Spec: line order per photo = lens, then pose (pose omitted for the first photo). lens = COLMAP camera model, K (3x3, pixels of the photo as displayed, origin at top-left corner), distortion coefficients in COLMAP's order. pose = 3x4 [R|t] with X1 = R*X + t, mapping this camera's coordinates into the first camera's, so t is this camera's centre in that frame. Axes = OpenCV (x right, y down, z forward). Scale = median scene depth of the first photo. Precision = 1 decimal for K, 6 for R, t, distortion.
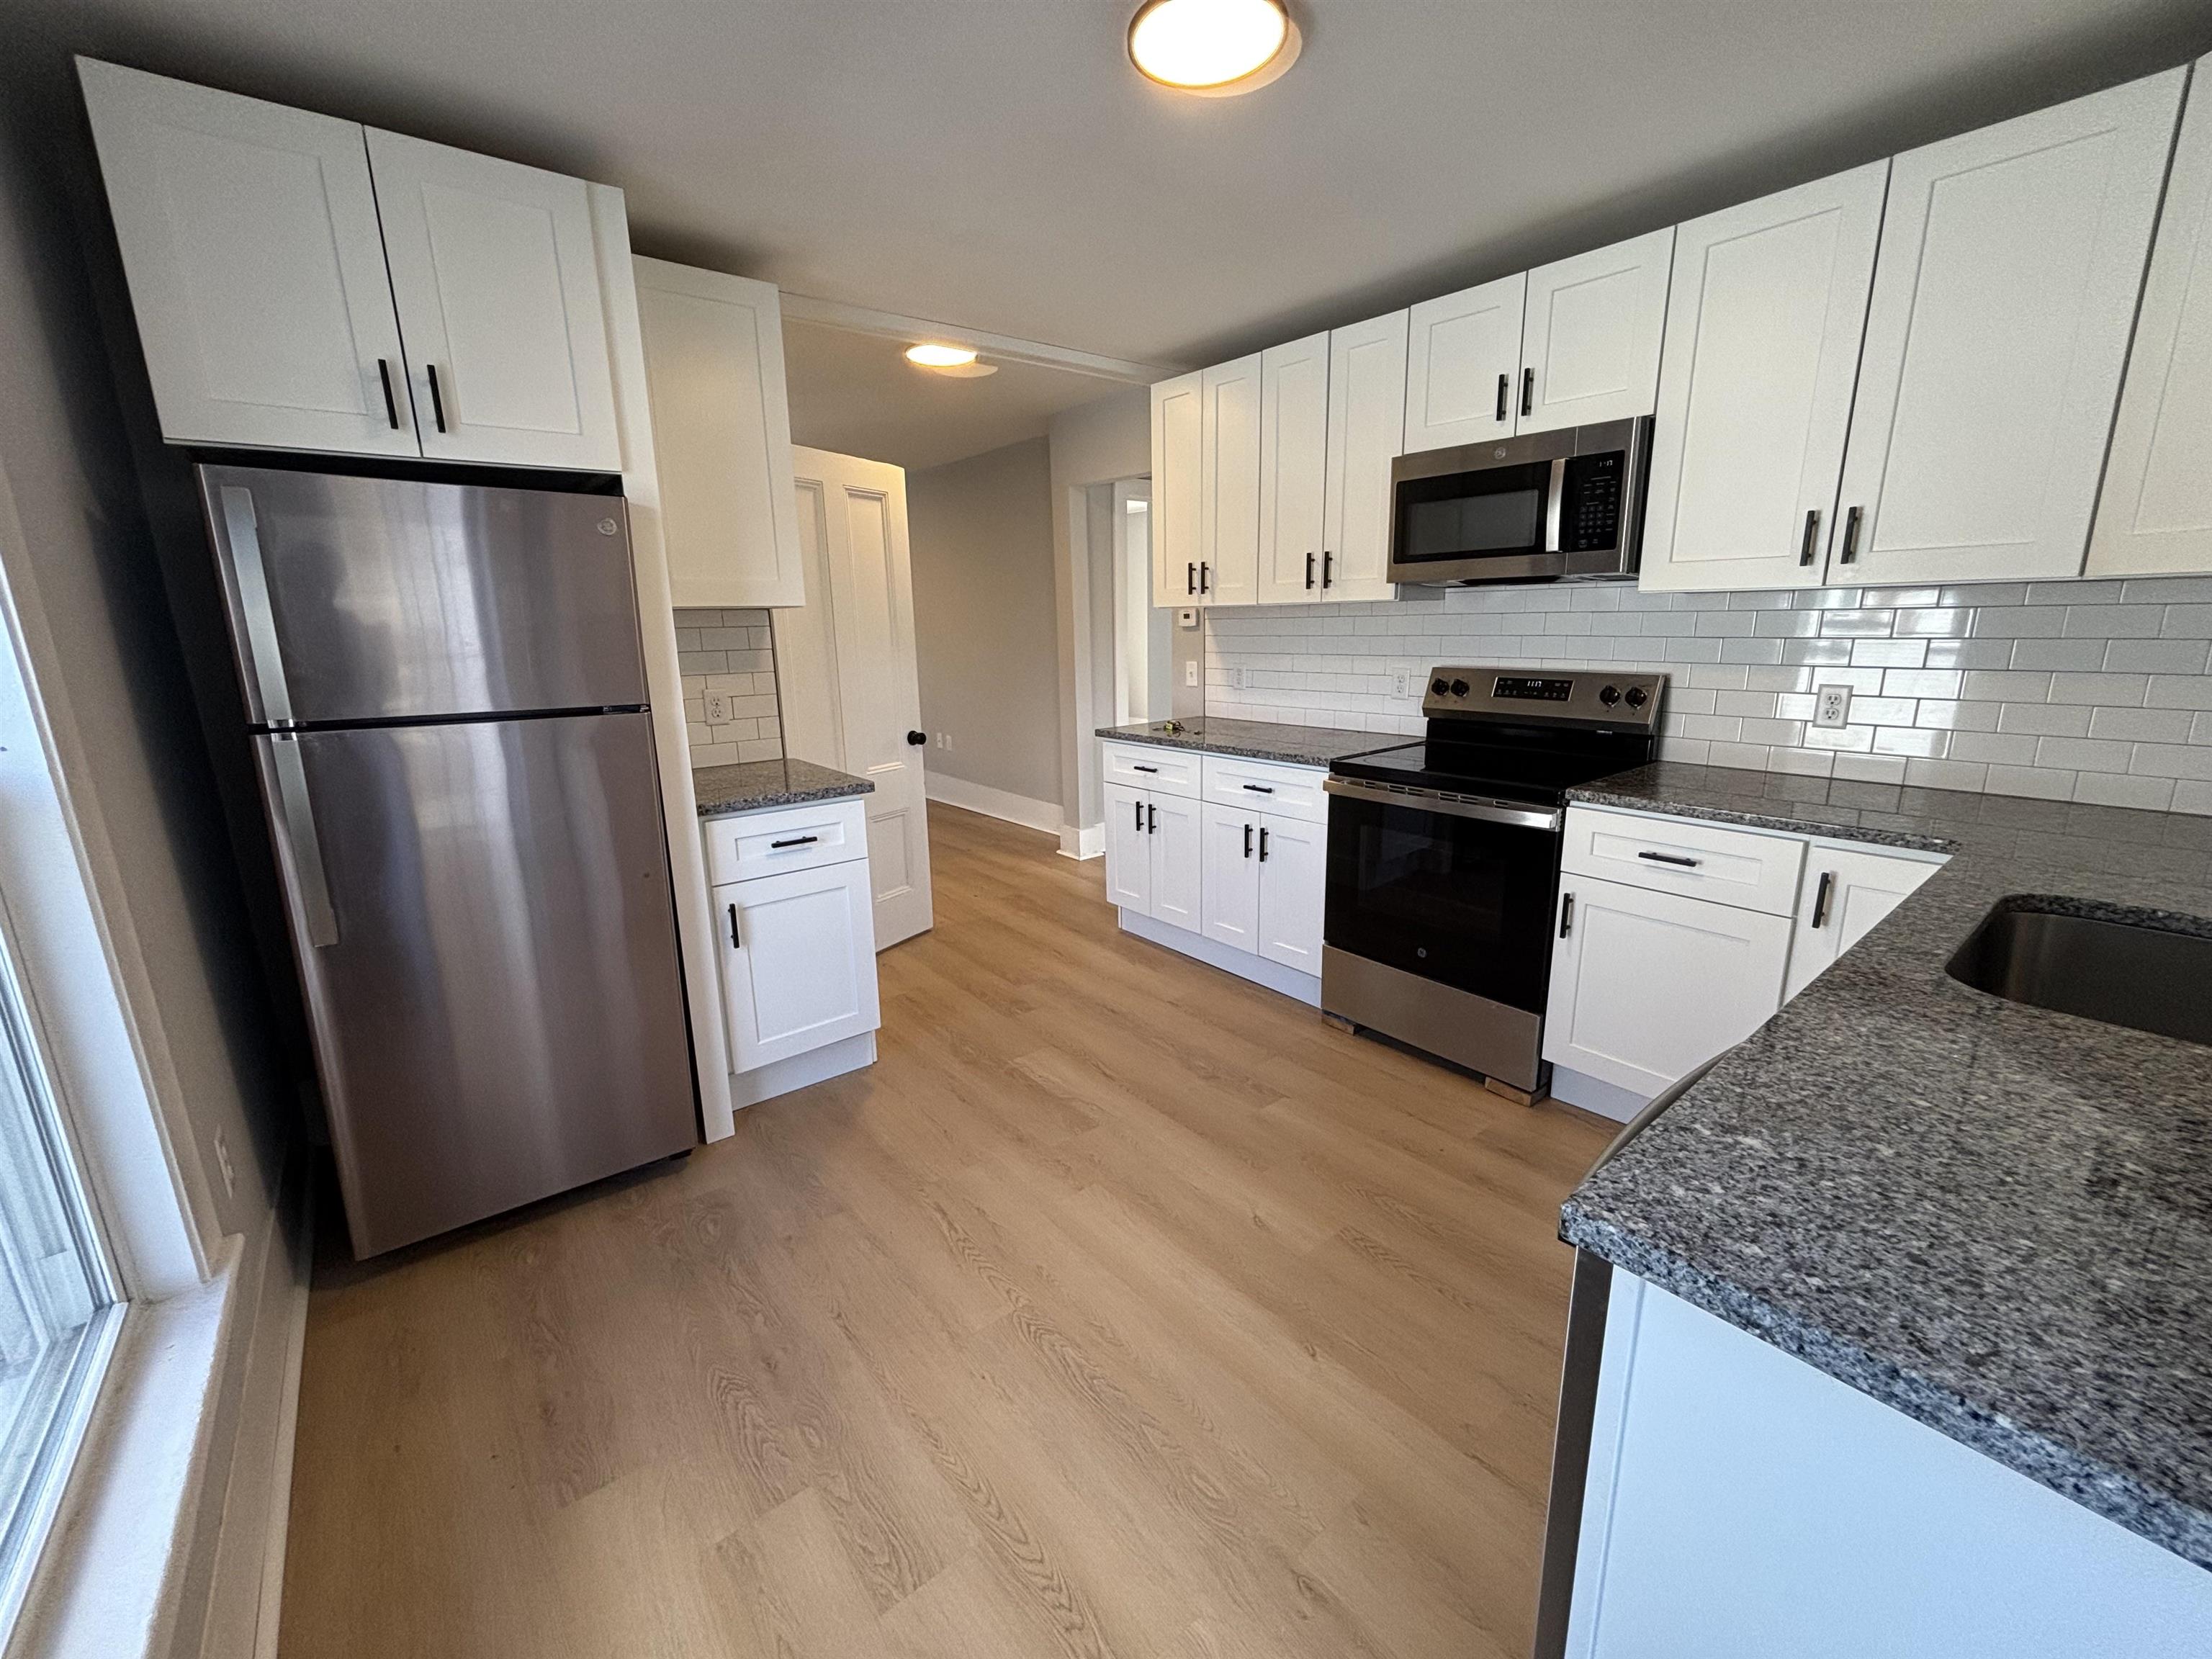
lens RADIAL K [[888.6, 0, 1101.6], [0, 888.6, 816.8], [0, 0, 1]] dist [-0.003971, 0.000182]
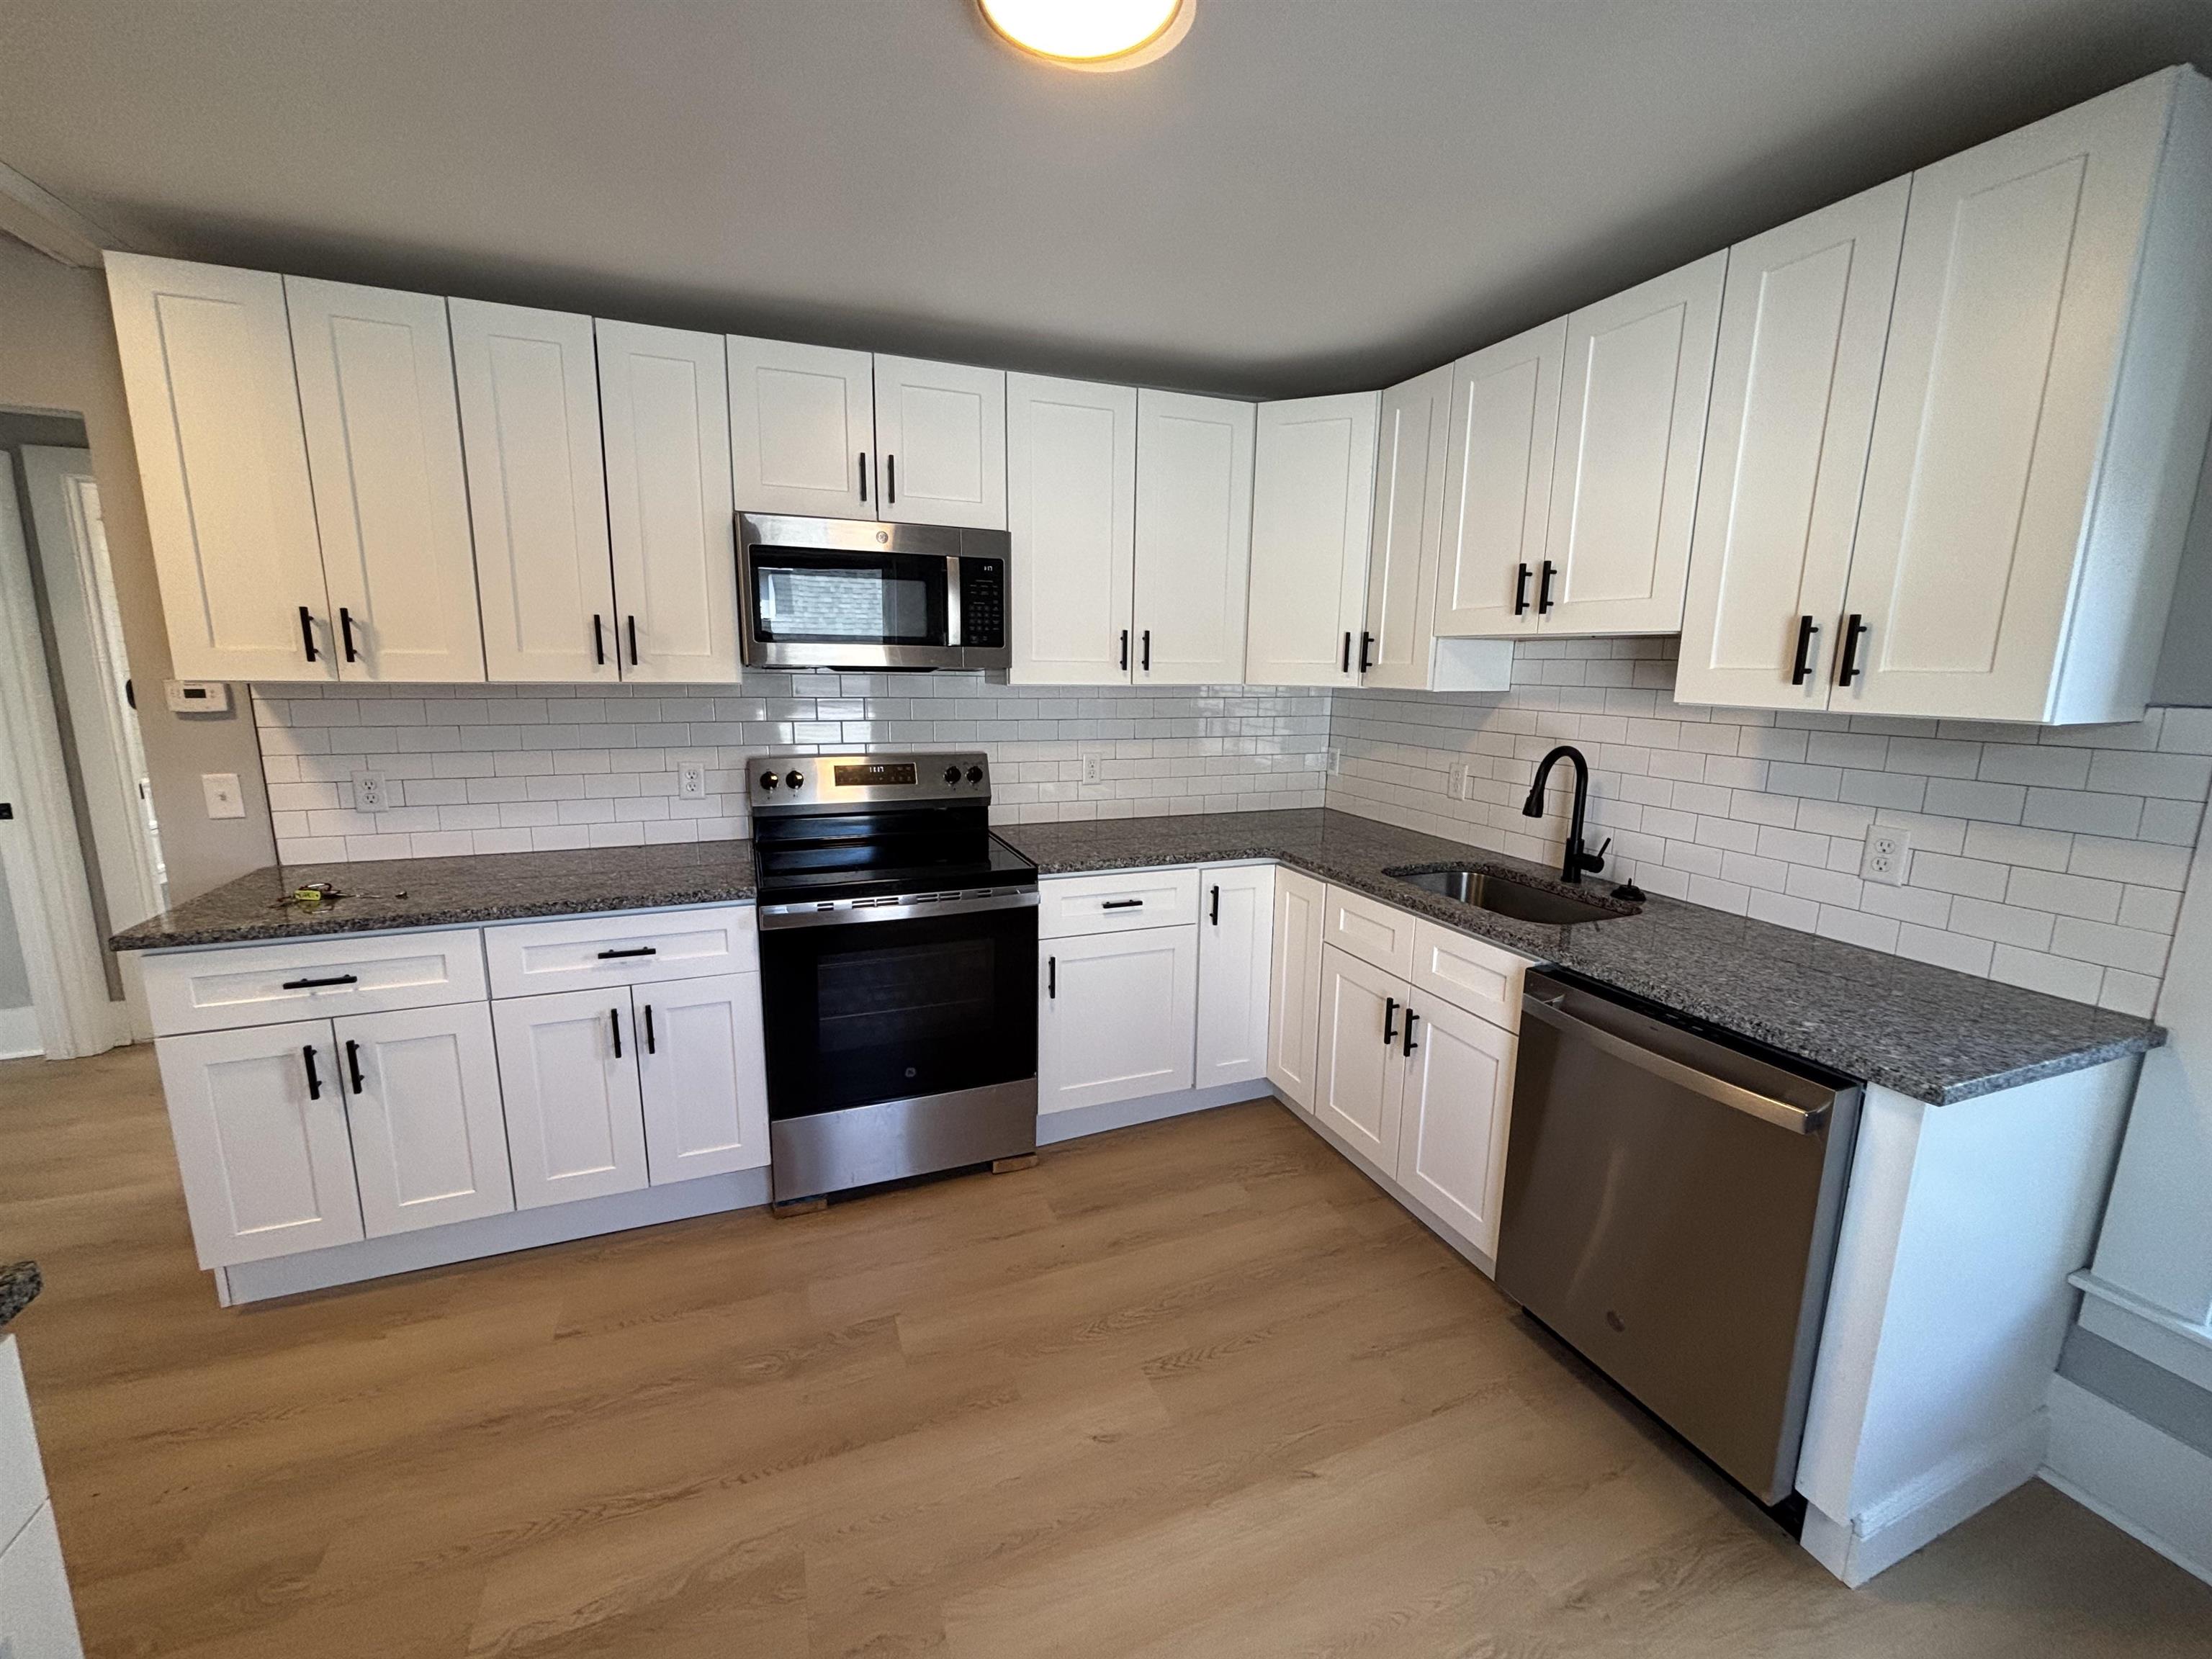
lens RADIAL K [[888.6, 0, 1101.6], [0, 888.6, 816.8], [0, 0, 1]] dist [-0.003971, 0.000182]
pose [[0.291615, -0.139561, 0.946300, -0.407876], [0.188204, 0.978332, 0.086287, -0.145848], [-0.937838, 0.152935, 0.311563, 0.499984]]
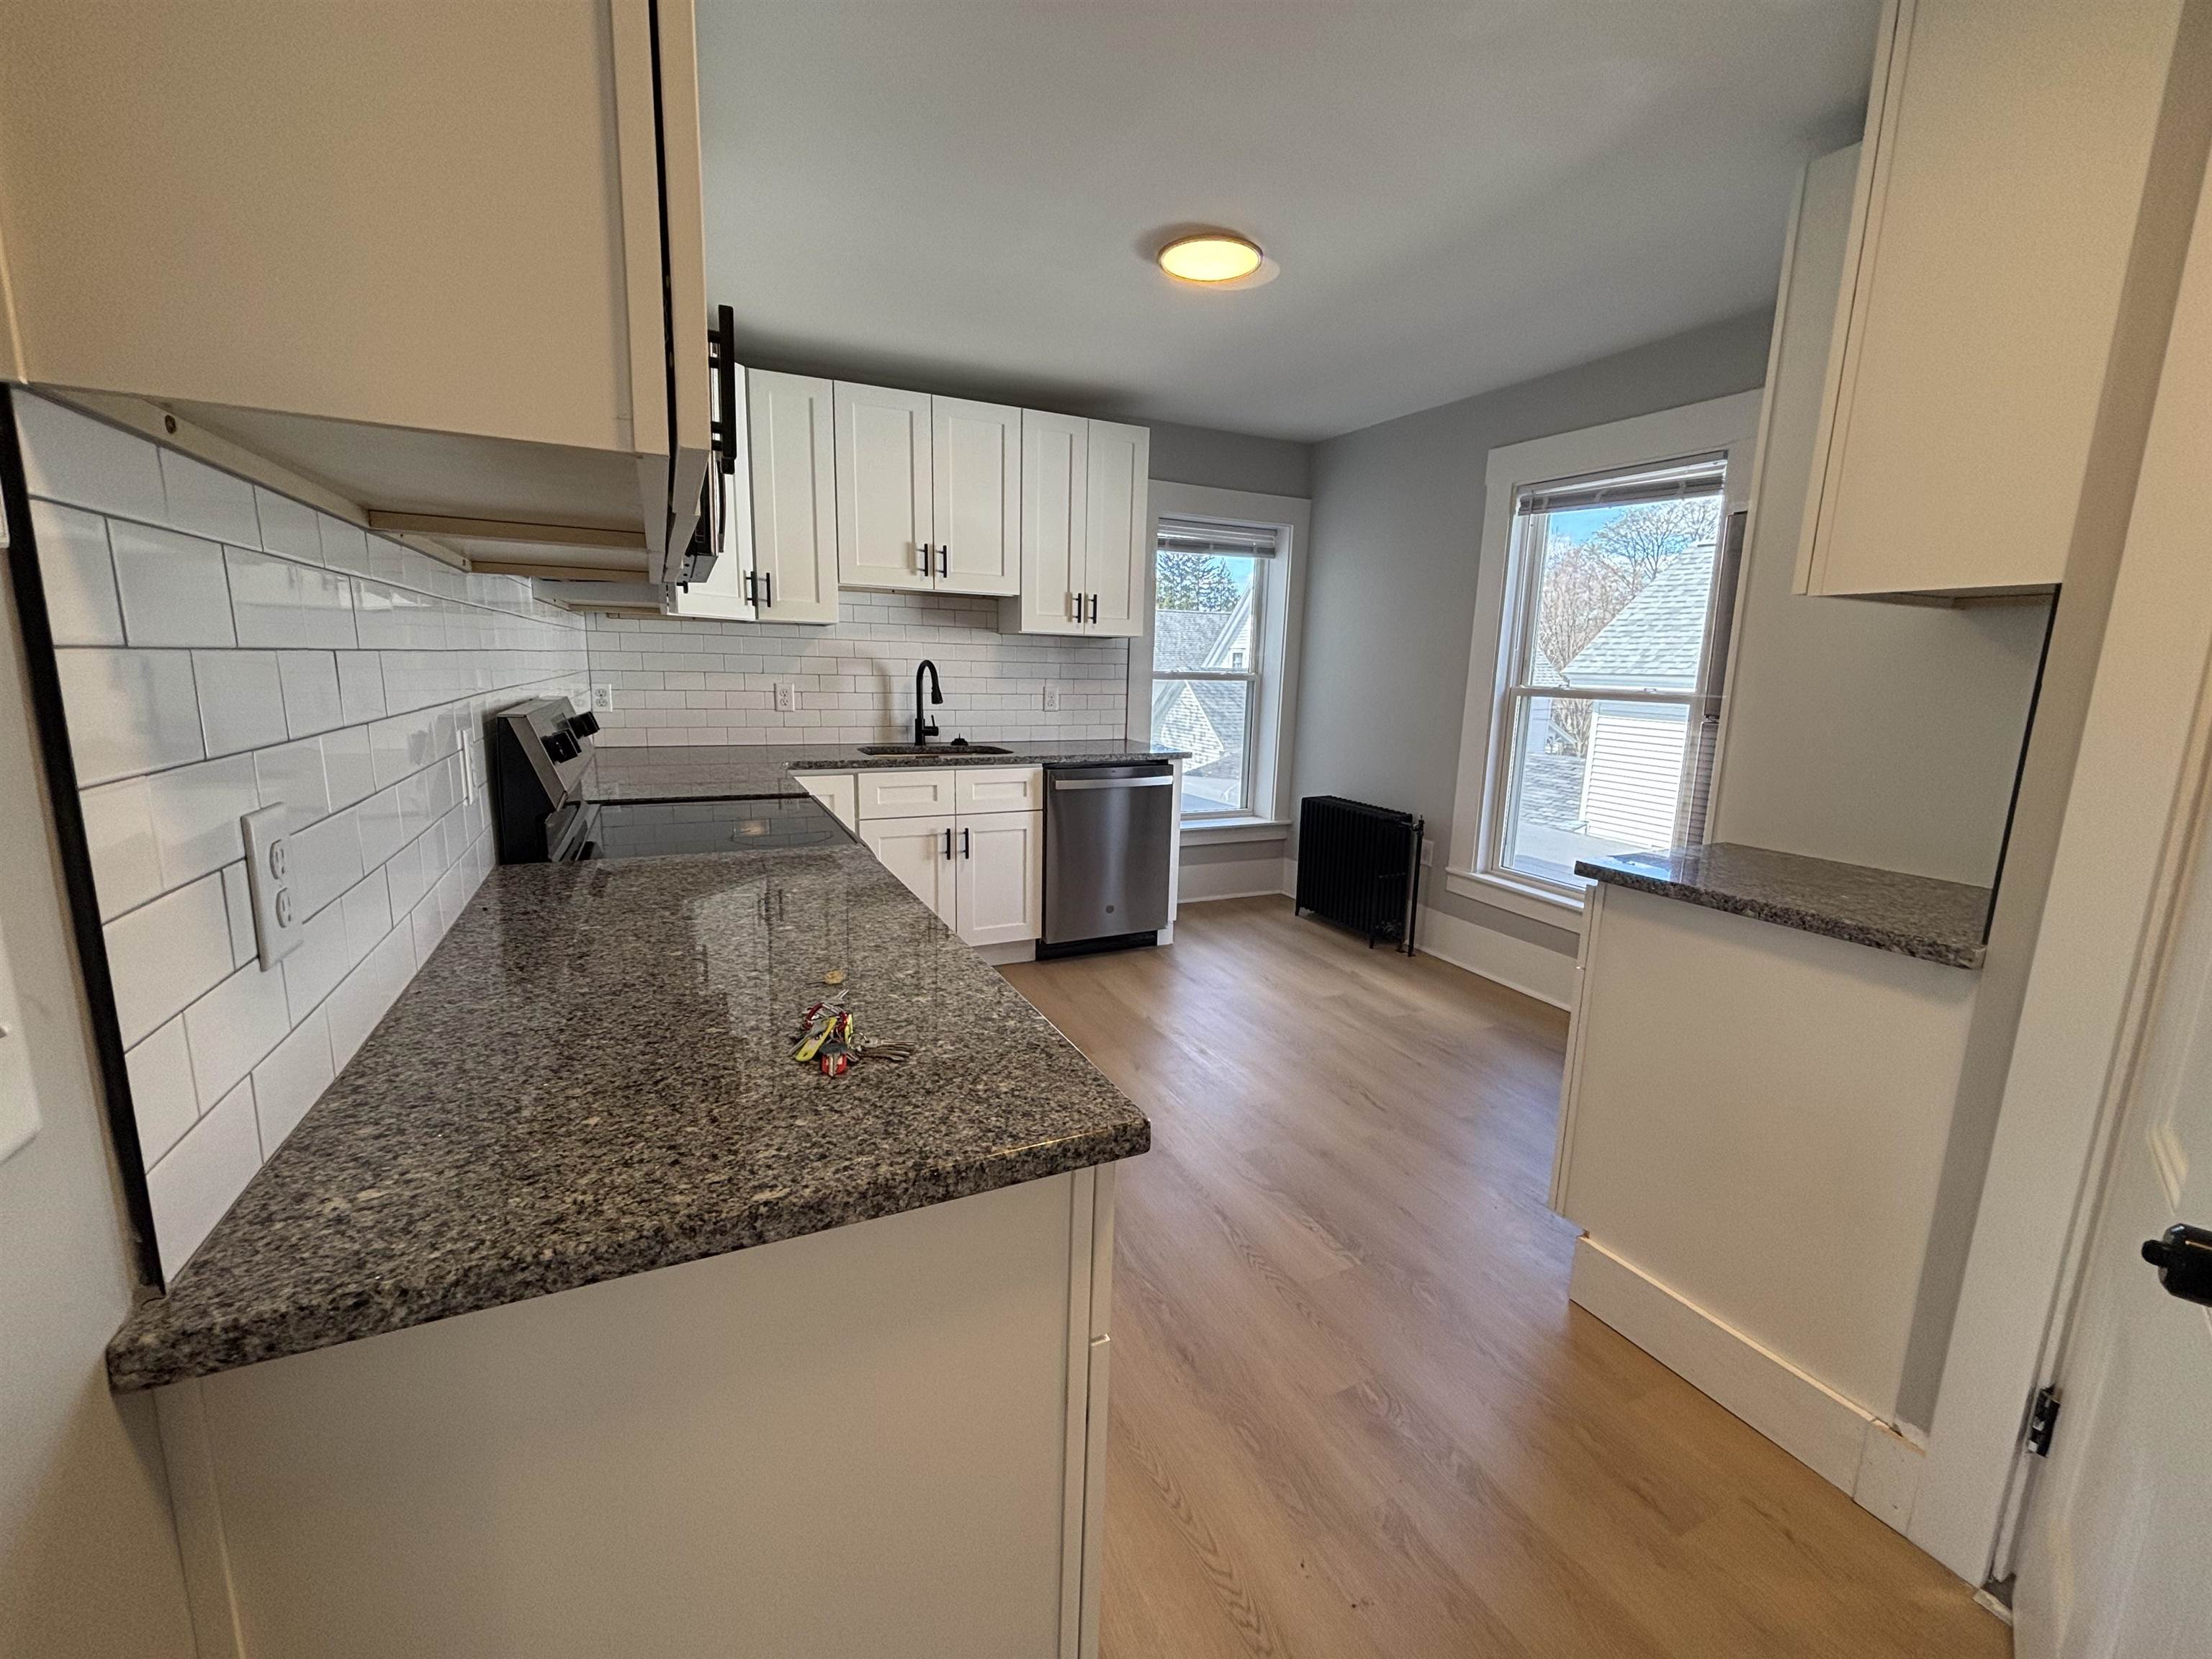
lens RADIAL K [[888.6, 0, 1101.6], [0, 888.6, 816.8], [0, 0, 1]] dist [-0.003971, 0.000182]
pose [[-0.973794, -0.045379, 0.222860, -0.049829], [0.041661, 0.927720, 0.370945, -0.333113], [-0.223584, 0.370508, -0.901517, 1.630221]]
